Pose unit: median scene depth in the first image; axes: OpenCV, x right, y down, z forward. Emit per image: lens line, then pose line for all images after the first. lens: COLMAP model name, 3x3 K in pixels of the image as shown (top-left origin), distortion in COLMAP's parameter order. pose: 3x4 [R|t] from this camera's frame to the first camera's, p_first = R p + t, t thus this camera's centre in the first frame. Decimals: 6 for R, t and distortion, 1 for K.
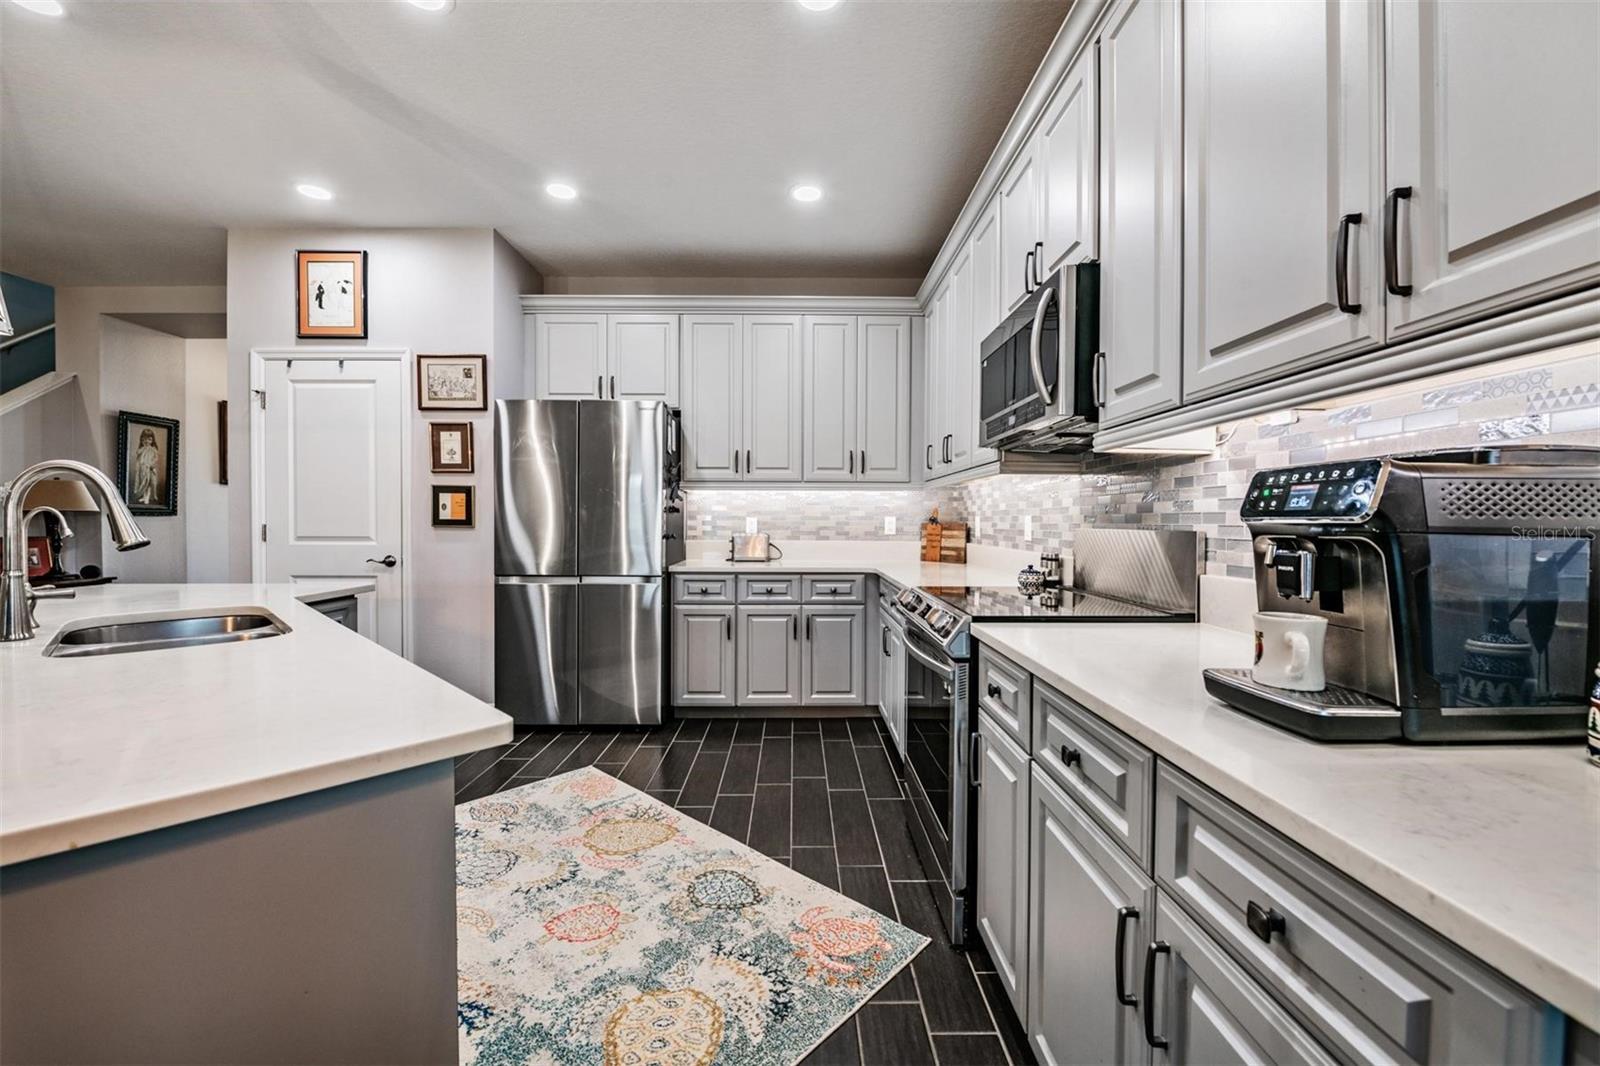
lens RADIAL K [[631.8, 0, 798.0], [0, 631.8, 528.0], [0, 0, 1]] dist [-0.002387, -0.000161]
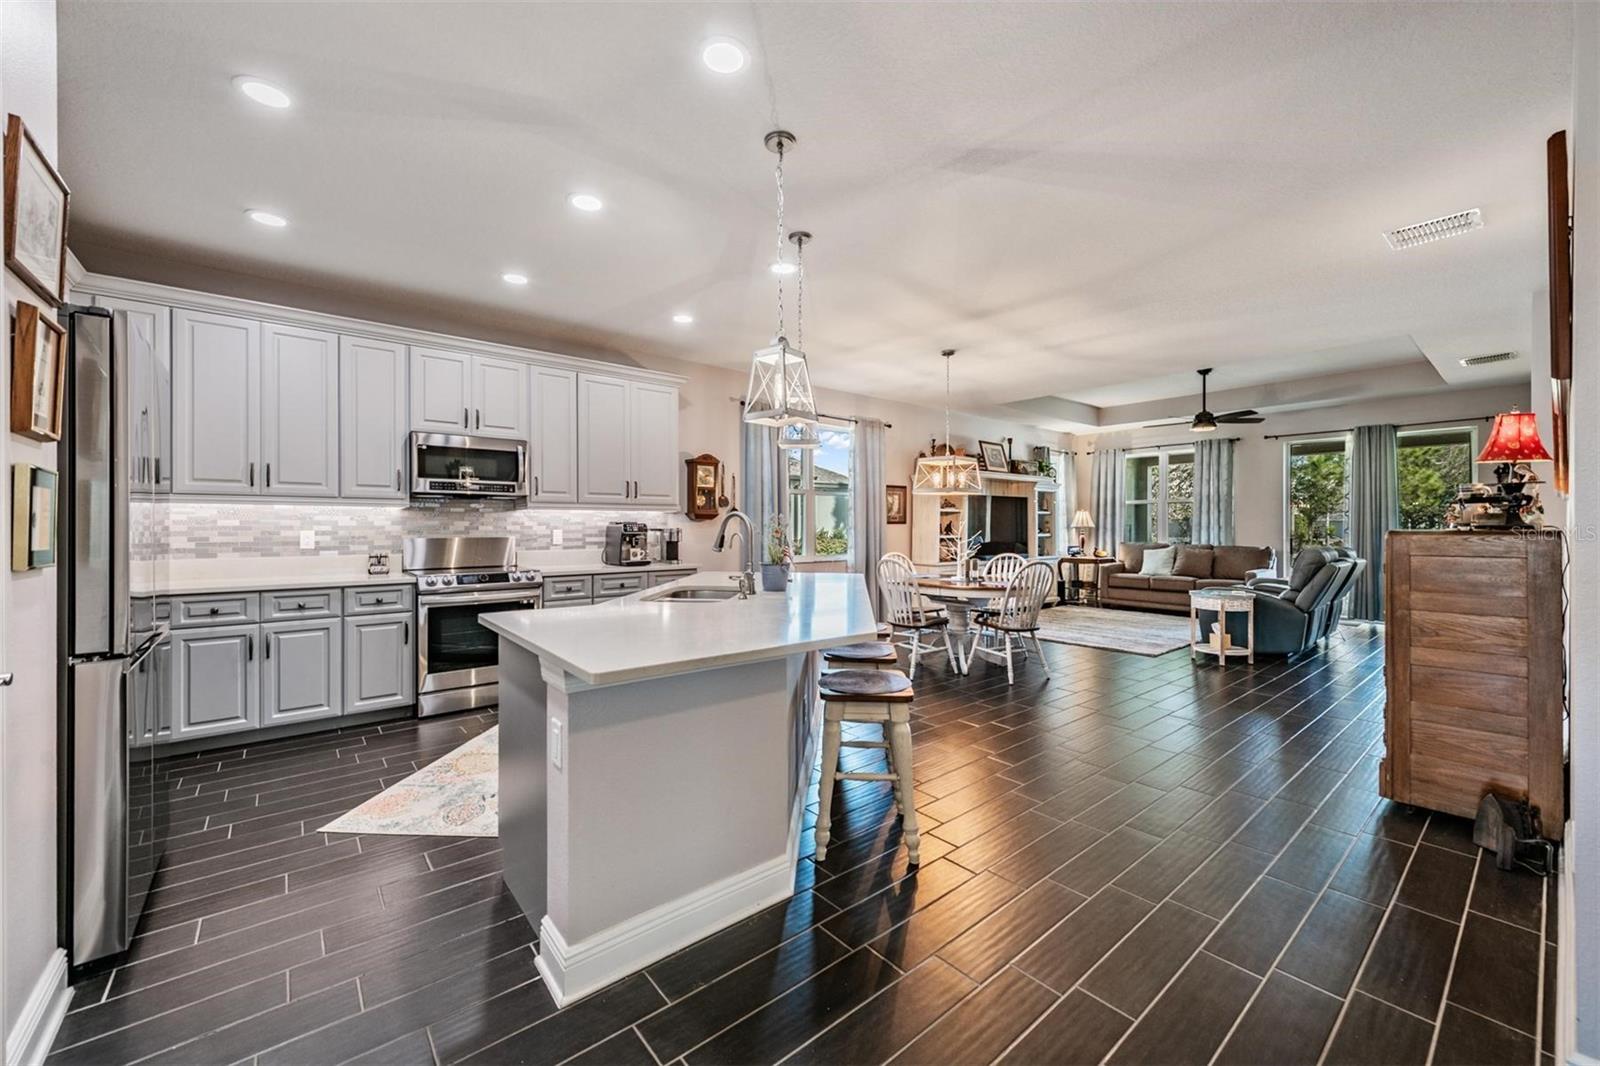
lens RADIAL K [[628.0, 0, 797.1], [0, 628.0, 525.8], [0, 0, 1]] dist [-0.000158, 0.000122]
pose [[-0.626930, -0.000306, 0.779076, -2.073061], [0.013976, 0.999835, 0.011639, -0.049093], [-0.778950, 0.018185, -0.626822, 1.522810]]
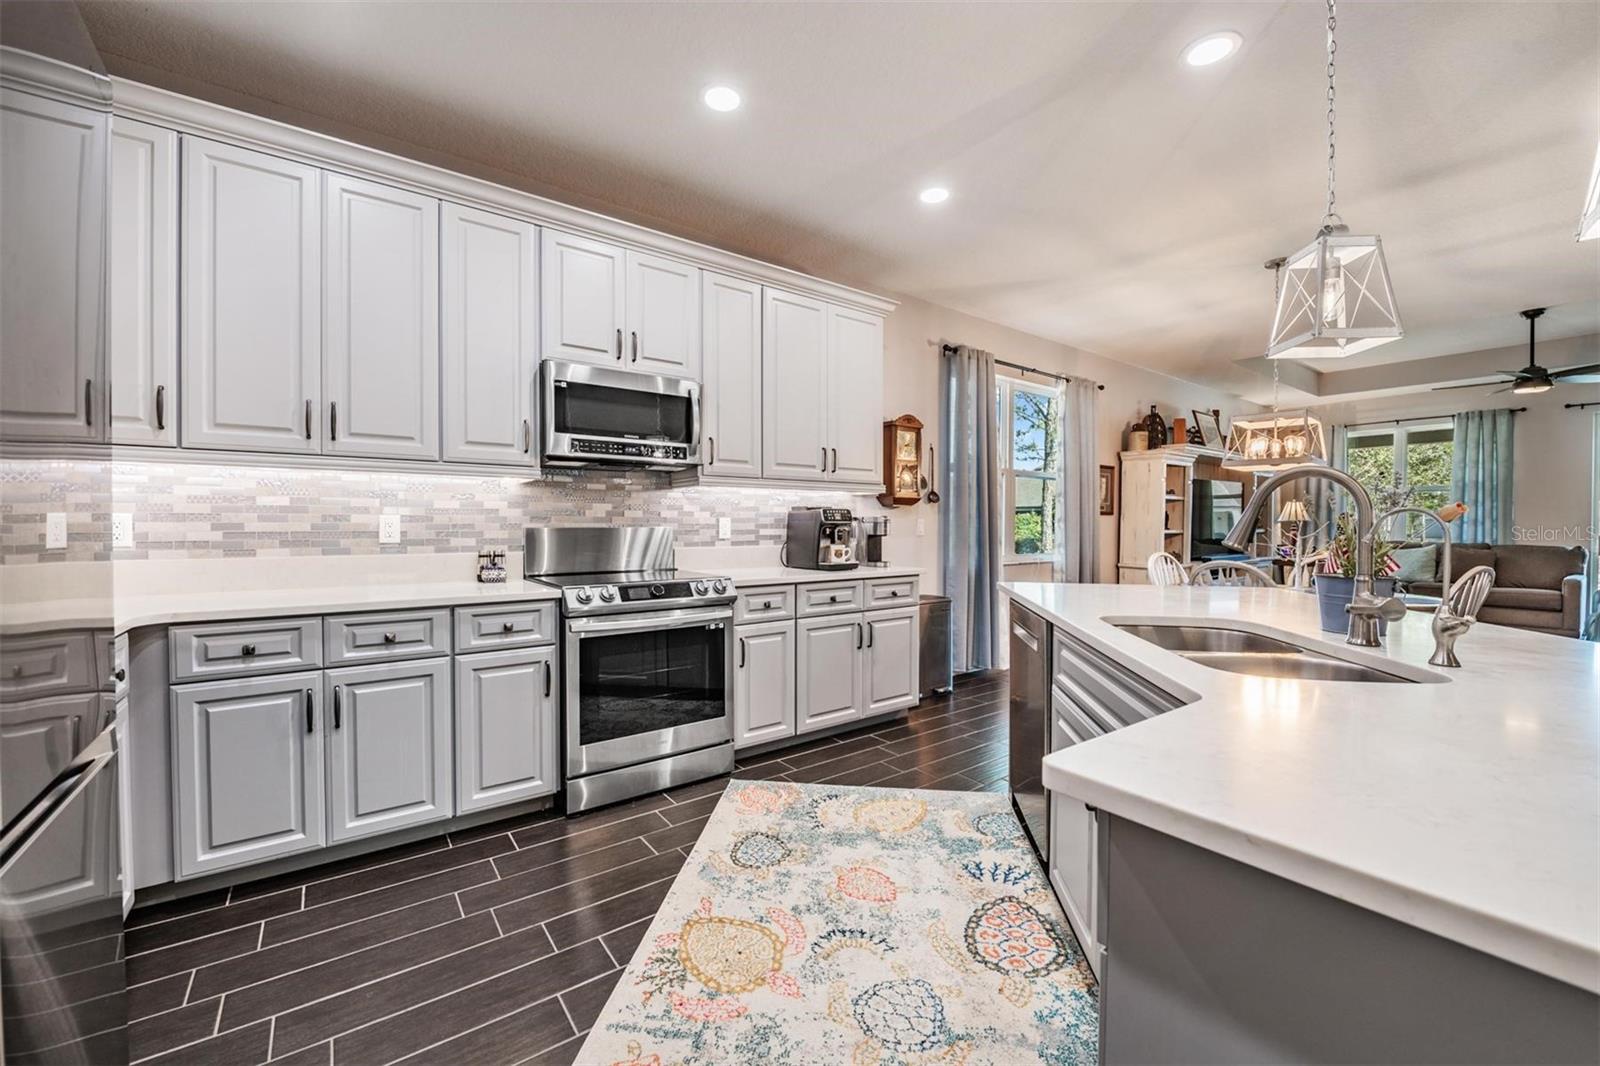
lens RADIAL K [[635.9, 0, 800.0], [0, 635.9, 533.0], [0, 0, 1]] dist [-0.003213, -0.004798]
pose [[-0.587457, -0.015659, 0.809104, -1.049826], [0.010260, 0.999588, 0.026795, -0.019367], [-0.809190, 0.024043, -0.587055, 1.570148]]
